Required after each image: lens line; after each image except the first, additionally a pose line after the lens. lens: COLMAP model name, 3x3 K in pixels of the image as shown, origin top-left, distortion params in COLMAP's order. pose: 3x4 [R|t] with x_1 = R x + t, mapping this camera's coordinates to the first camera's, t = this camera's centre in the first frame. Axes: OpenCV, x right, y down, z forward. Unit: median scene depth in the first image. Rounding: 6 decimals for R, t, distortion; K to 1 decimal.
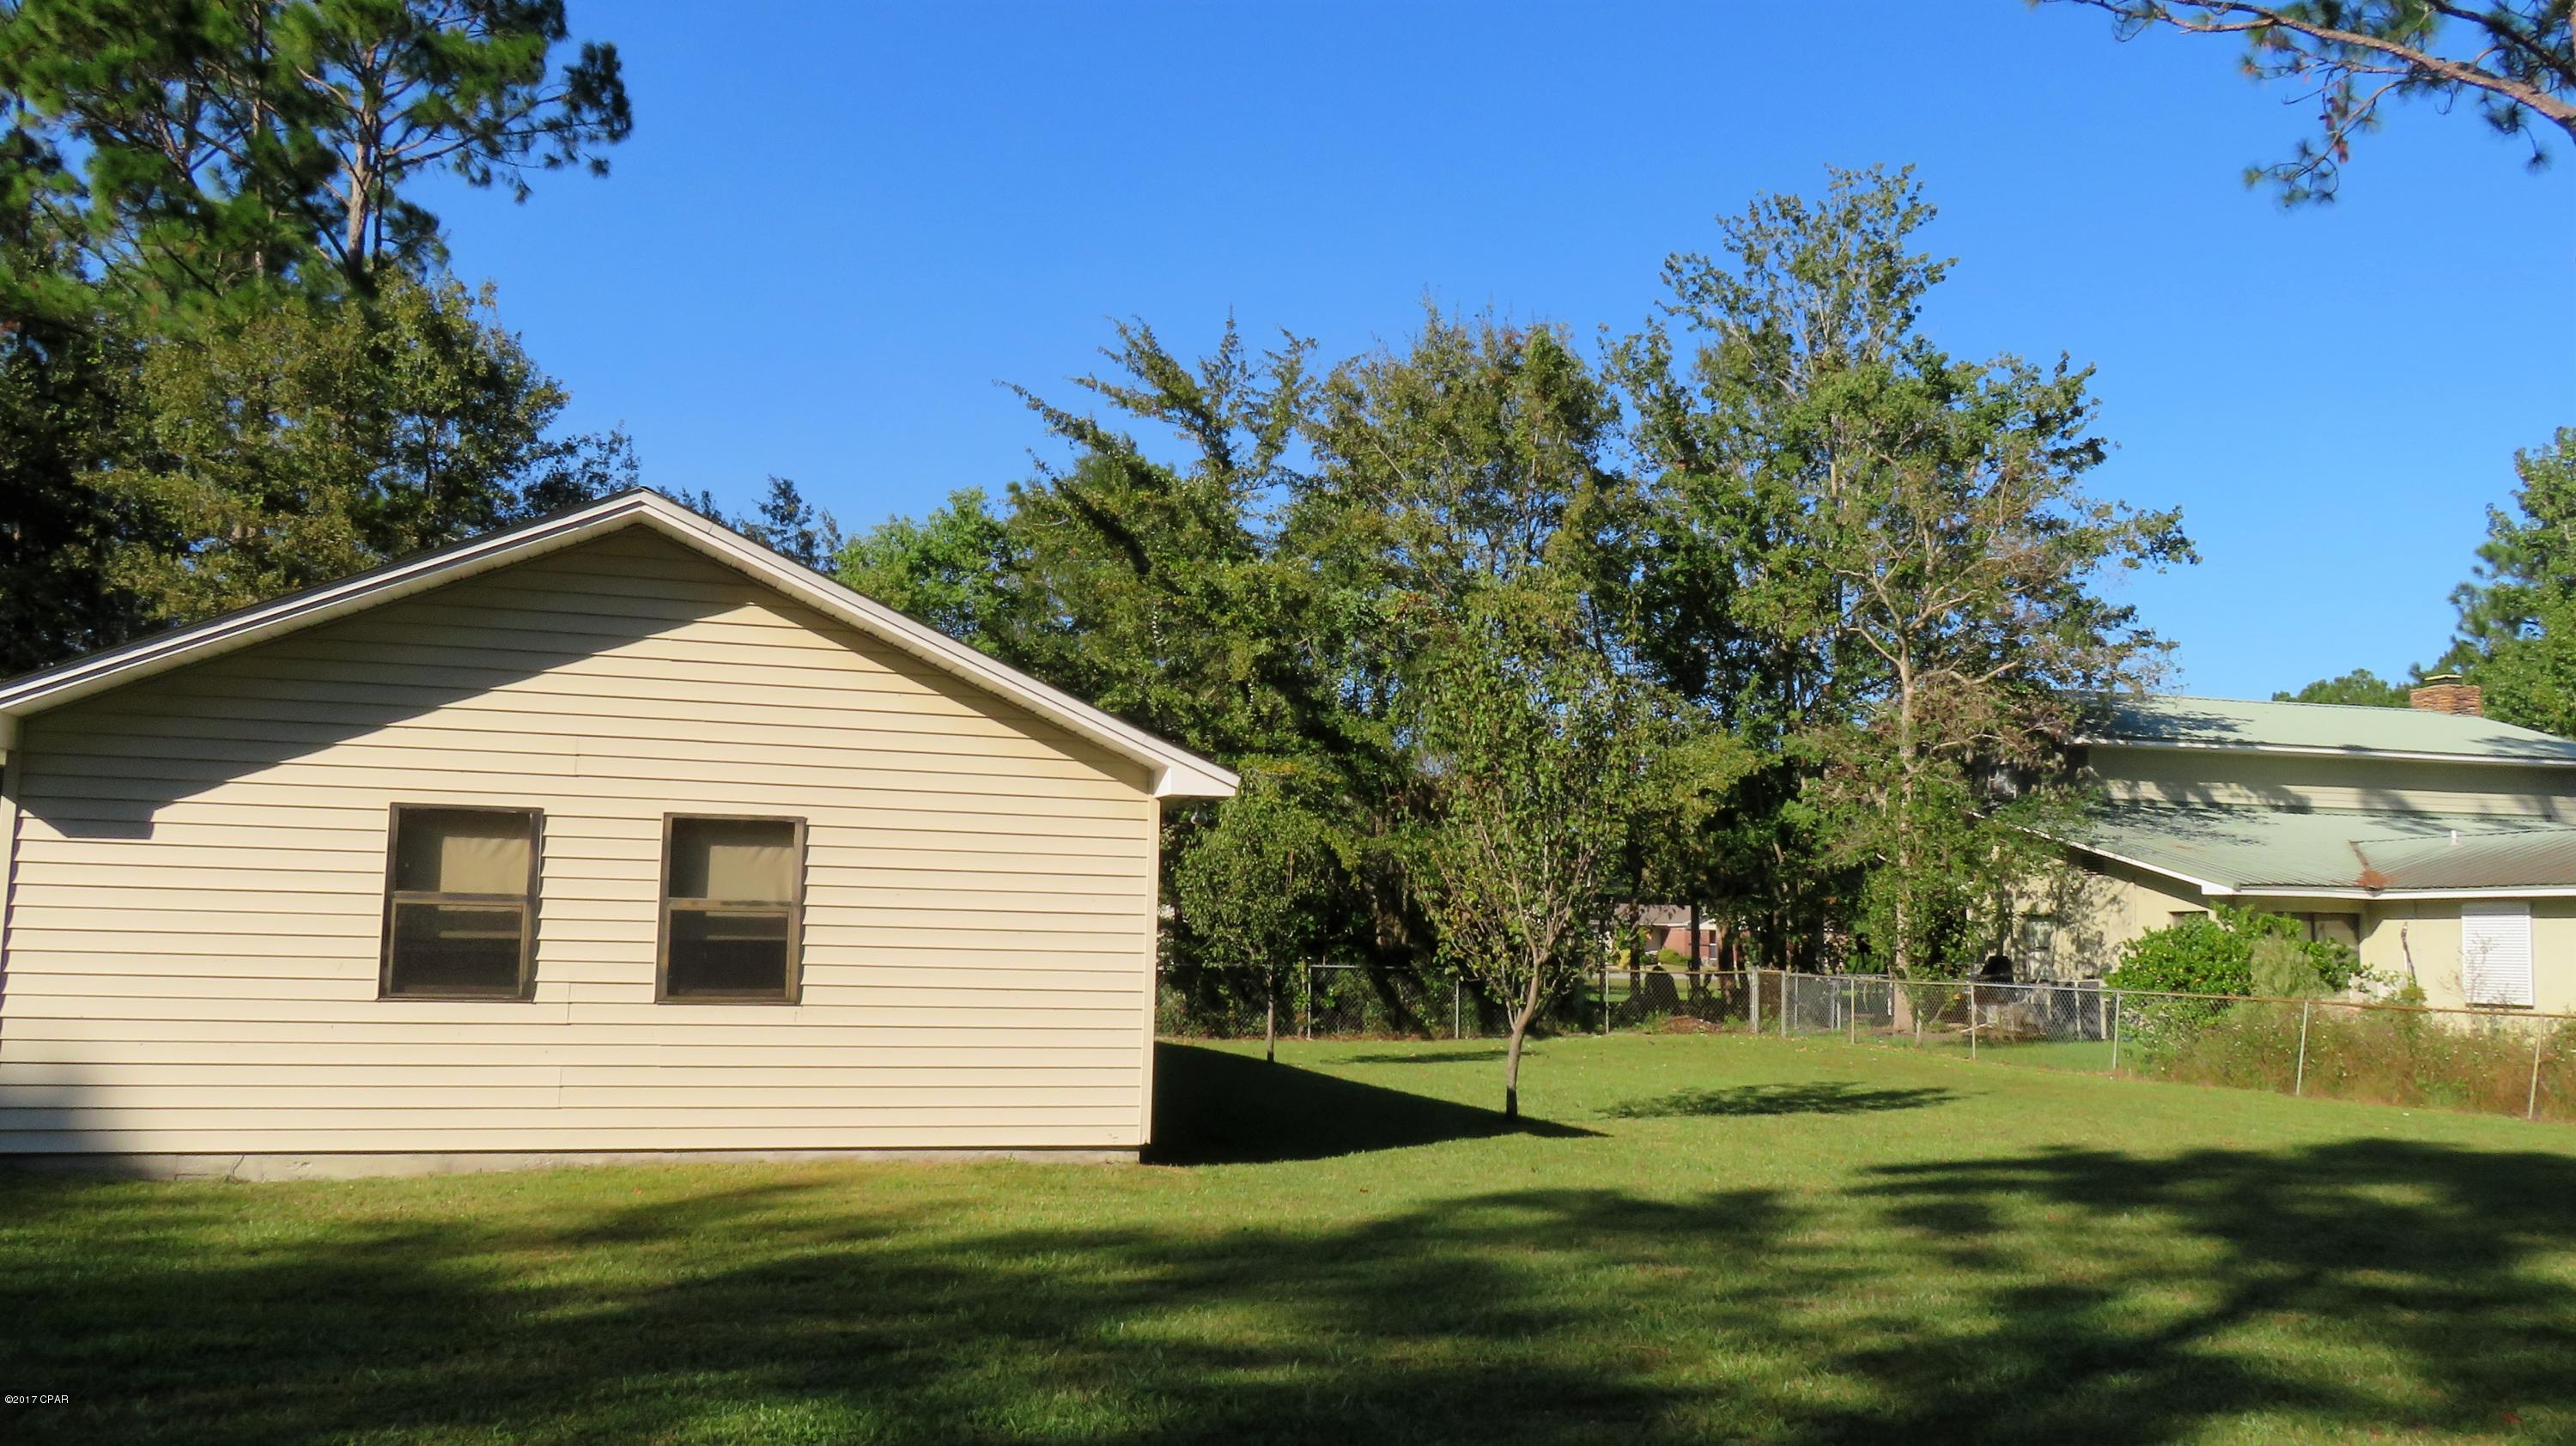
lens RADIAL K [[1858.4, 0, 1288.0], [0, 1858.4, 723.0], [0, 0, 1]] dist [-0.015042, -0.006948]
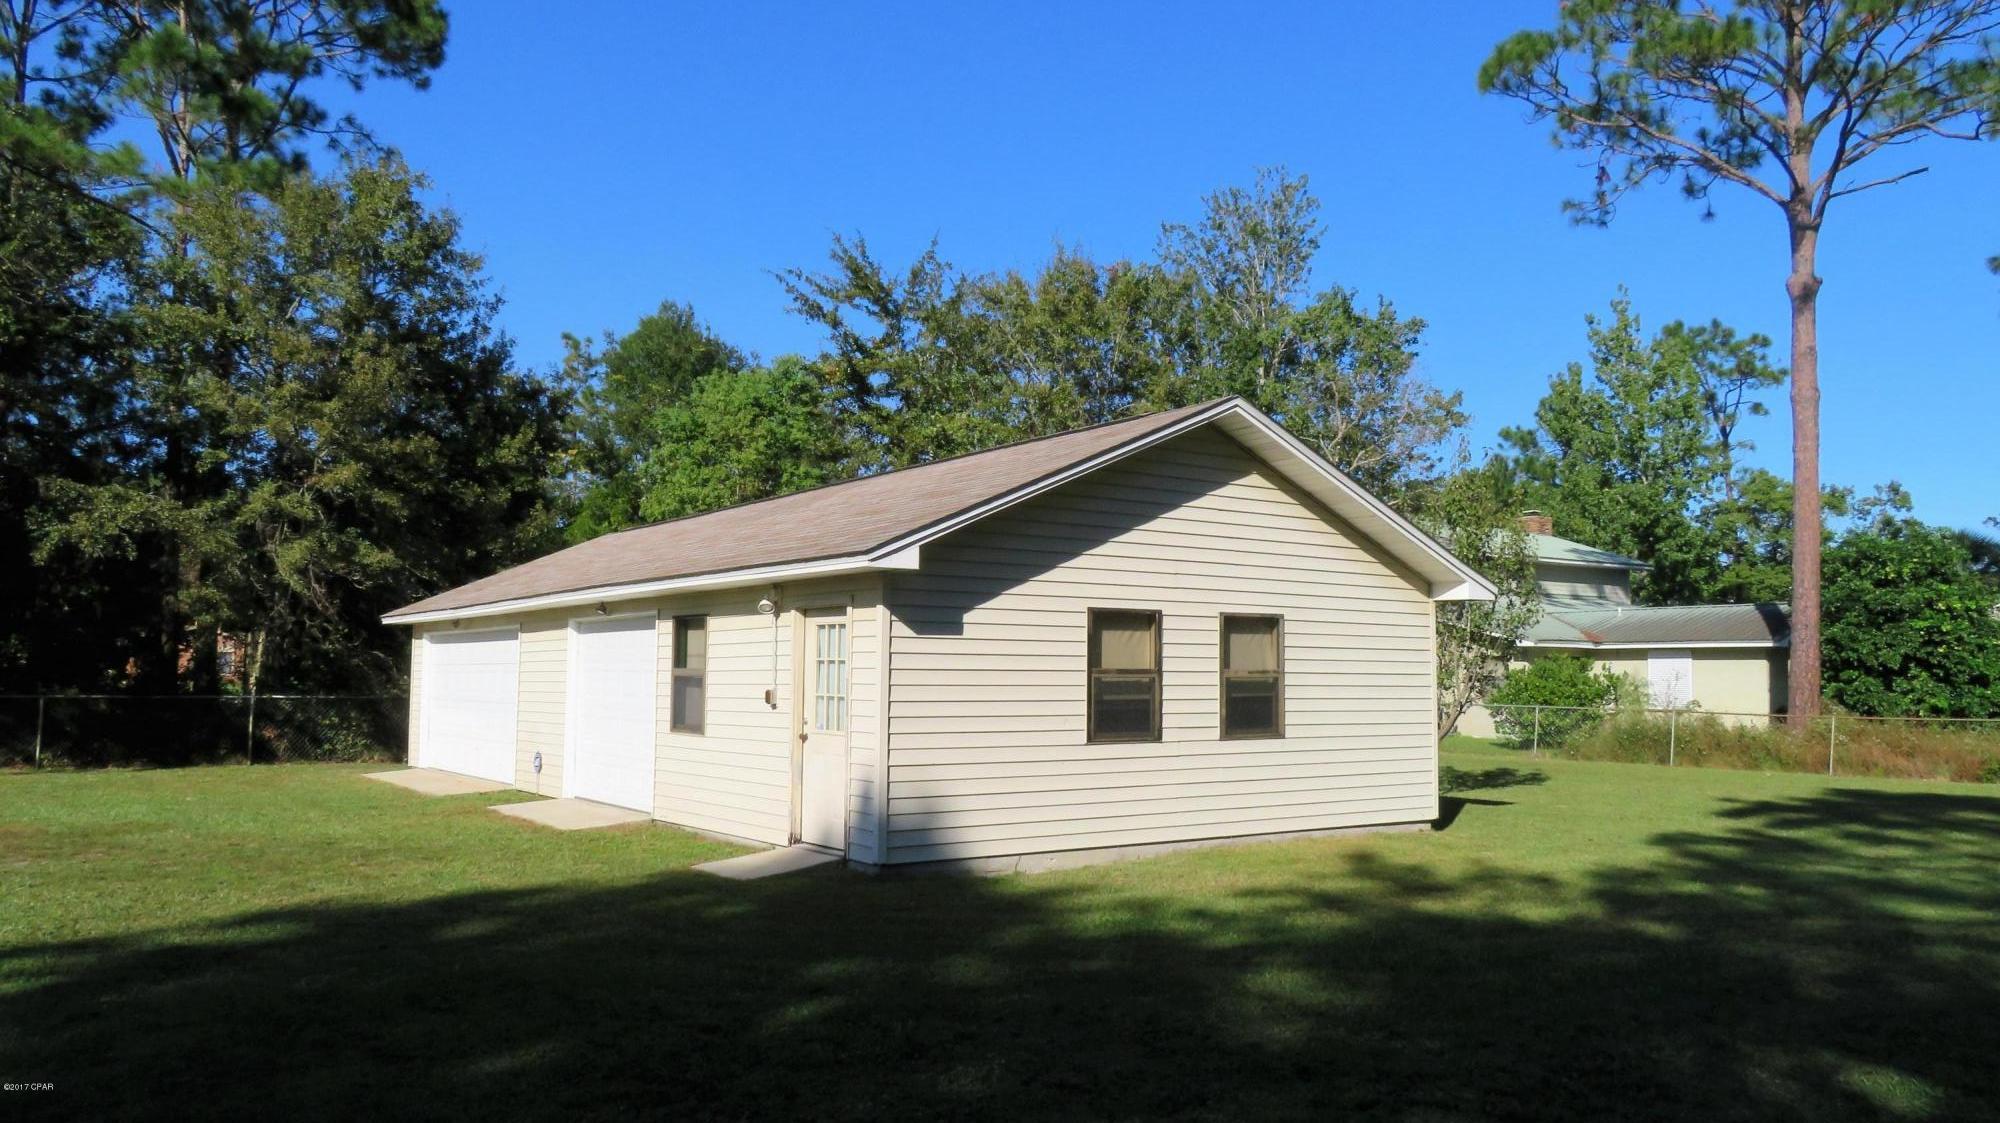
lens RADIAL K [[1339.1, 0, 1000.0], [0, 1339.1, 561.5], [0, 0, 1]] dist [-0.011623, -0.004026]
pose [[0.953258, 0.011750, 0.301929, -0.813989], [-0.021448, 0.999354, 0.028825, -0.019531], [-0.301395, -0.033953, 0.952895, 0.028177]]
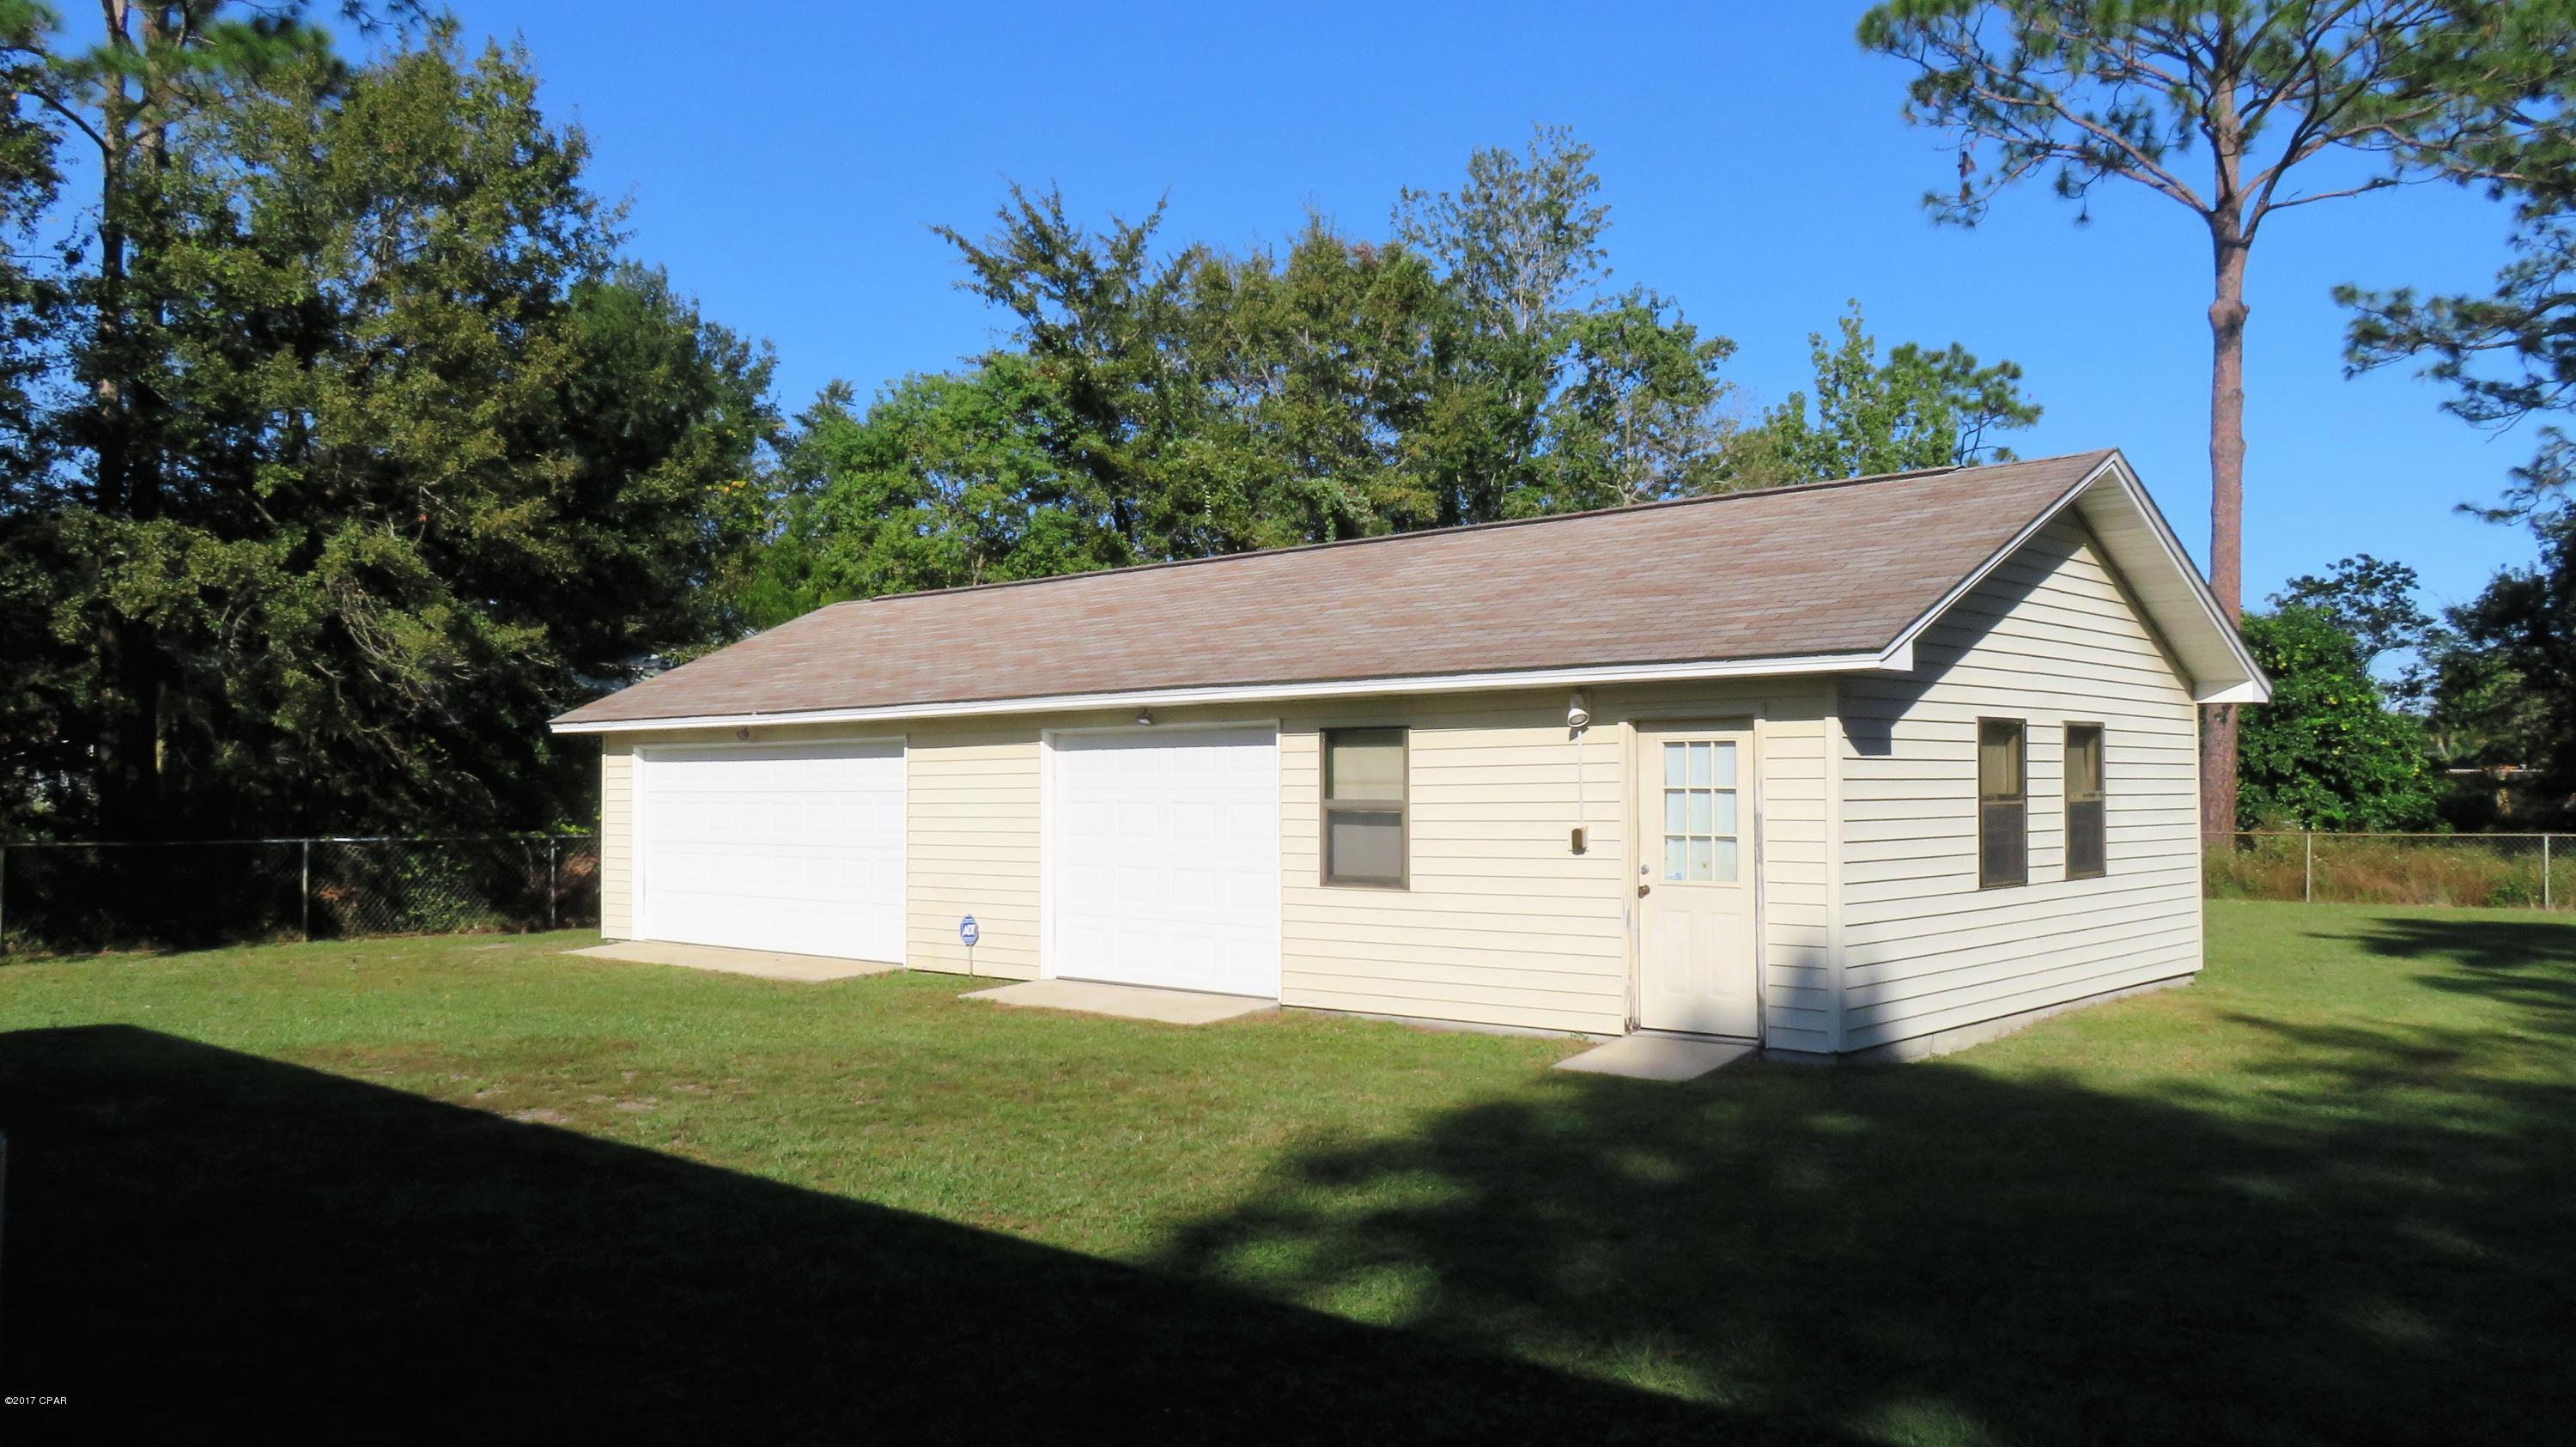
lens RADIAL K [[1813.8, 0, 1288.0], [0, 1813.8, 723.5], [0, 0, 1]] dist [-0.096924, 0.119742]
pose [[0.875816, -0.006555, 0.482600, -1.301489], [-0.032688, 0.996806, 0.072861, -0.017397], [-0.481536, -0.079588, 0.872805, 0.233183]]
